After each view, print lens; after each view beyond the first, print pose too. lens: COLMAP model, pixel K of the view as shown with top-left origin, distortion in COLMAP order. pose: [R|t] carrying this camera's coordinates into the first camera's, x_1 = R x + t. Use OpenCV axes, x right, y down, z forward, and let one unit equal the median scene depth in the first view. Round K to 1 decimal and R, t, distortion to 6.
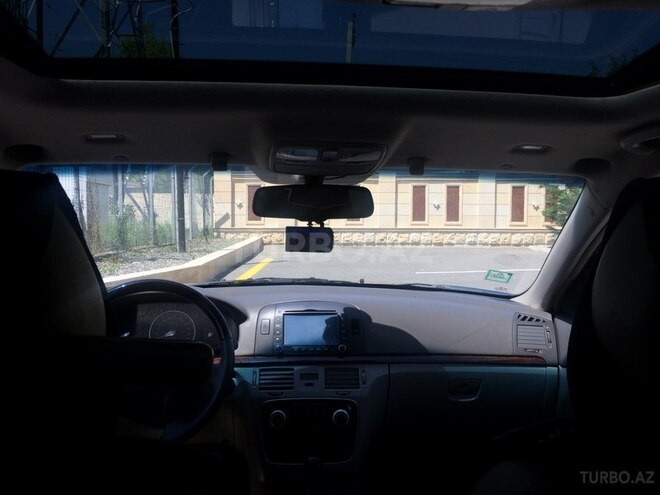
lens RADIAL K [[550.5, 0, 330.0], [0, 550.5, 247.5], [0, 0, 1]] dist [0.004815, -0.006534]
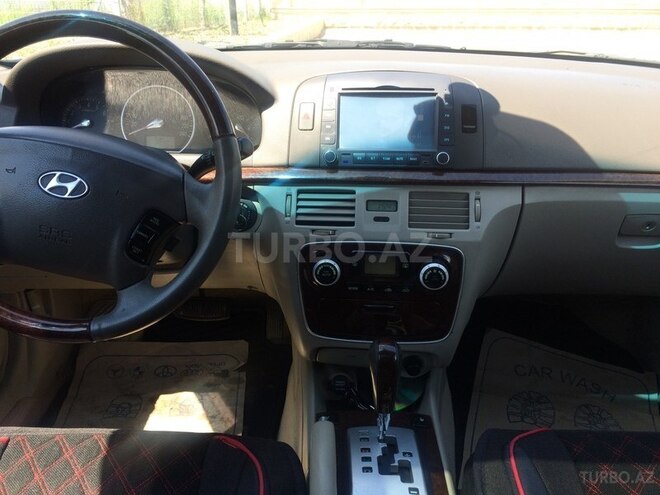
lens RADIAL K [[564.7, 0, 331.3], [0, 564.7, 238.9], [0, 0, 1]] dist [0.067680, -0.005977]
pose [[0.993749, 0.043159, -0.102956, -0.027349], [-0.005831, 0.941053, 0.338210, 0.066282], [0.111484, -0.335495, 0.935422, 0.421459]]
